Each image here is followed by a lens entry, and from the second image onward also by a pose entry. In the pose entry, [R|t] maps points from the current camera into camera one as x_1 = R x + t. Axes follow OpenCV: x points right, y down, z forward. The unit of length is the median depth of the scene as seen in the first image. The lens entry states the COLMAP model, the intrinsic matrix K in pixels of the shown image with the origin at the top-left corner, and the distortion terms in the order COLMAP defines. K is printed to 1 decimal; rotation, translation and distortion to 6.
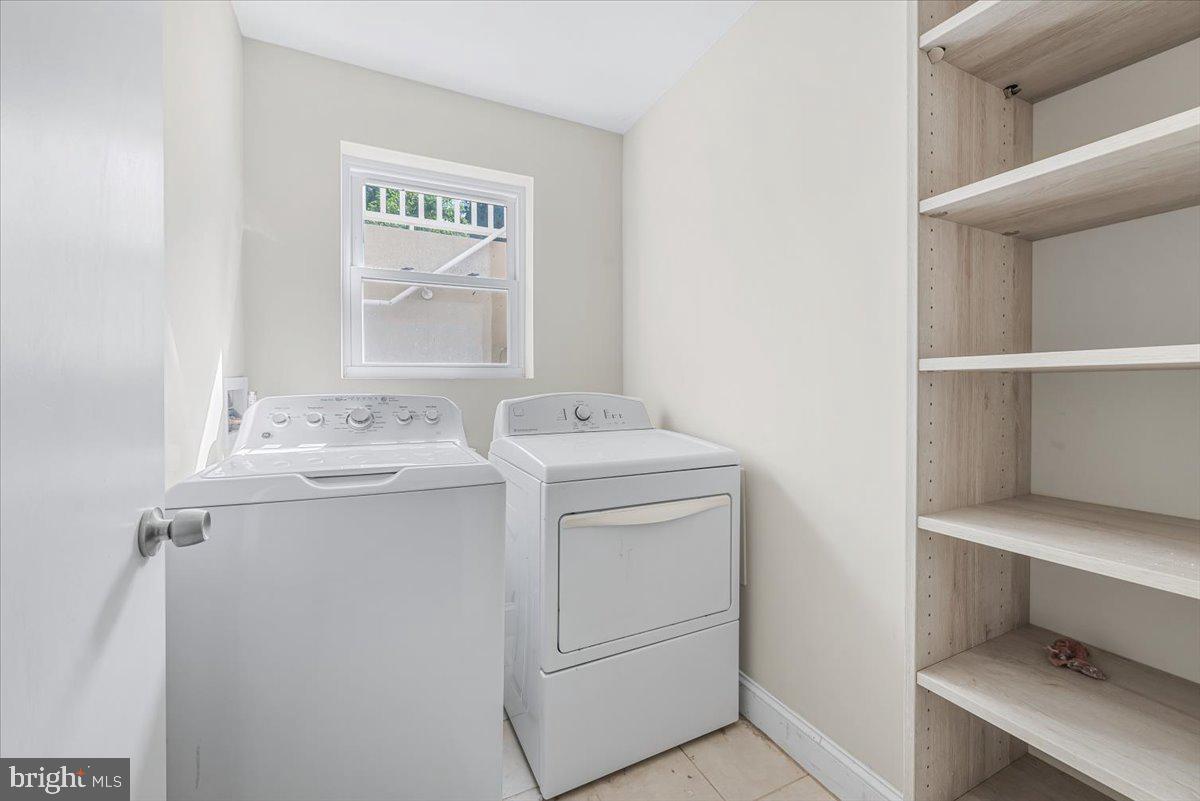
lens RADIAL K [[474.0, 0, 601.4], [0, 474.0, 386.8], [0, 0, 1]] dist [0.000476, 0.000026]
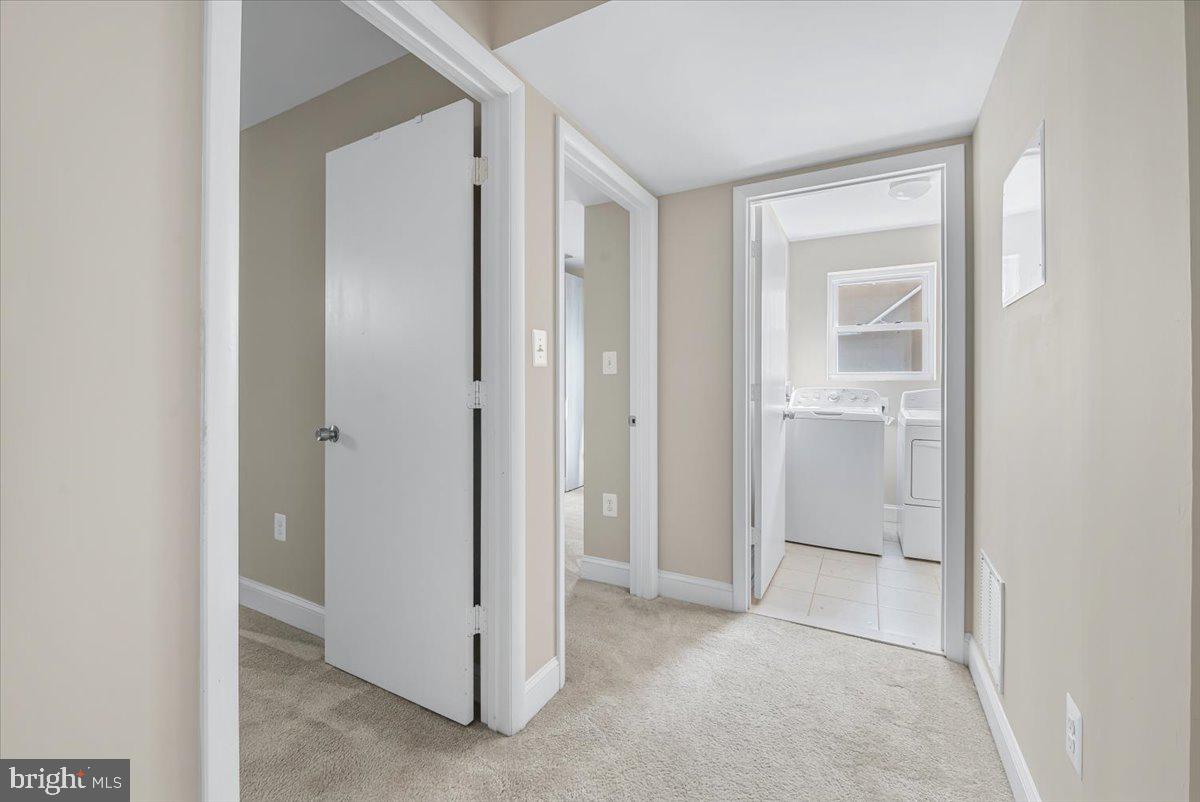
lens RADIAL K [[491.4, 0, 601.0], [0, 491.4, 380.3], [0, 0, 1]] dist [0.000101, 0.000004]
pose [[0.581303, 0.002884, -0.813682, 0.821949], [-0.007480, 0.999970, -0.001799, -0.008714], [0.813653, 0.007132, 0.581308, -1.392714]]
